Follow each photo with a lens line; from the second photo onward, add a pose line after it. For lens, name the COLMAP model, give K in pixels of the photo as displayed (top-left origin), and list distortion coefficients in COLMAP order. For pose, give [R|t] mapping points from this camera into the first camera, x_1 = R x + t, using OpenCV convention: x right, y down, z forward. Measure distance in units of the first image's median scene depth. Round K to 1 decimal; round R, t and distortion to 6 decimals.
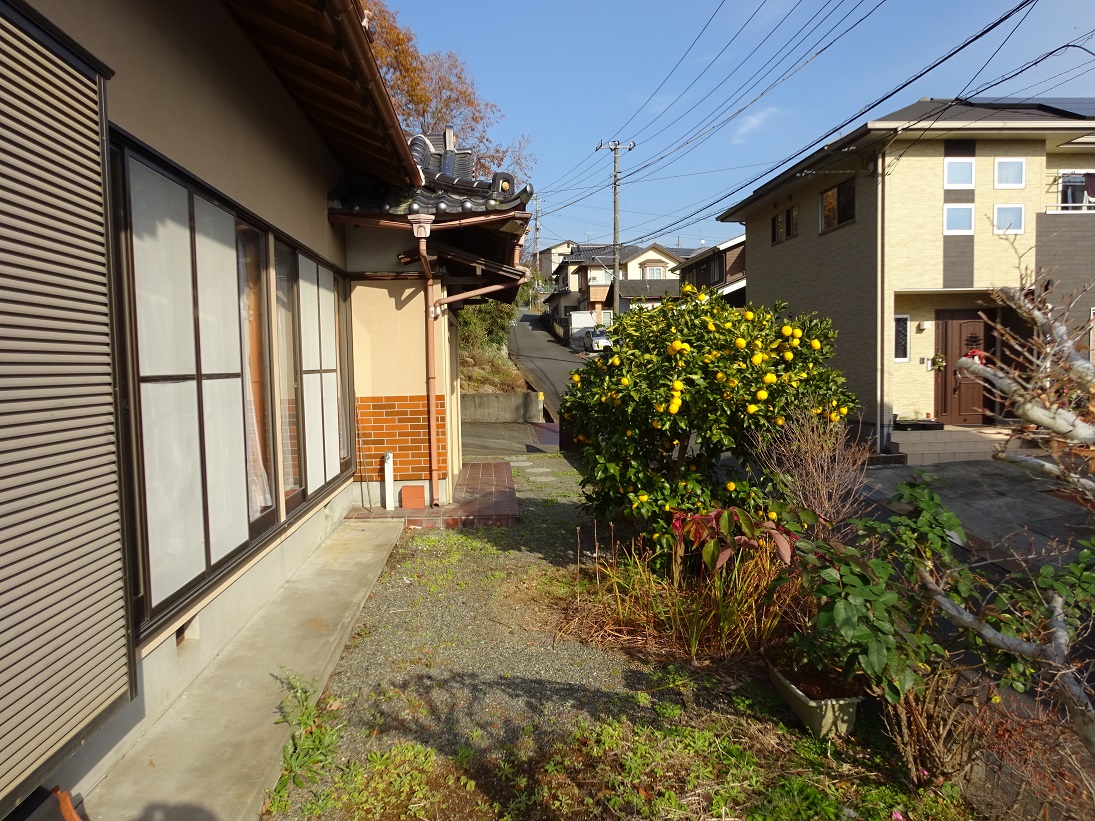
lens RADIAL K [[808.2, 0, 547.5], [0, 808.2, 410.5], [0, 0, 1]] dist [-0.015778, 0.014771]
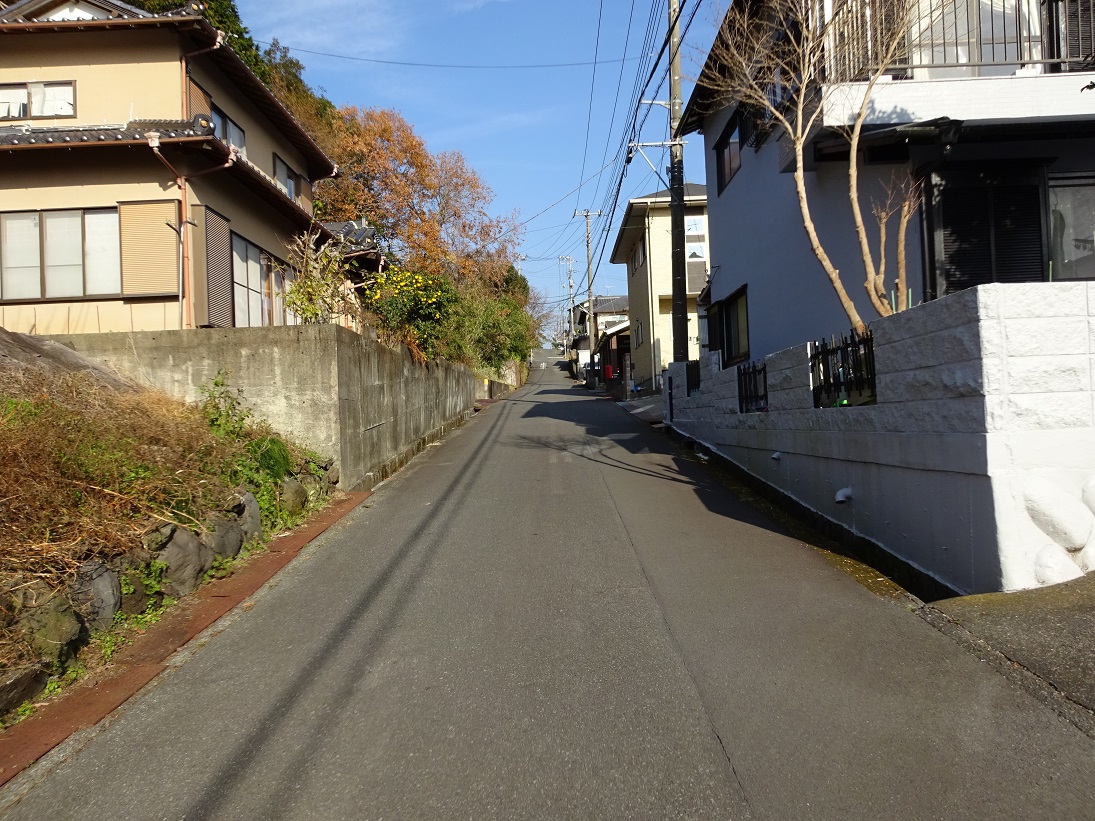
lens RADIAL K [[808.2, 0, 547.5], [0, 808.2, 410.5], [0, 0, 1]] dist [-0.015778, 0.014771]
pose [[0.995811, -0.021689, -0.088829, 0.346574], [0.014918, 0.996982, -0.076192, 0.221924], [0.090214, 0.074548, 0.993128, -0.696967]]
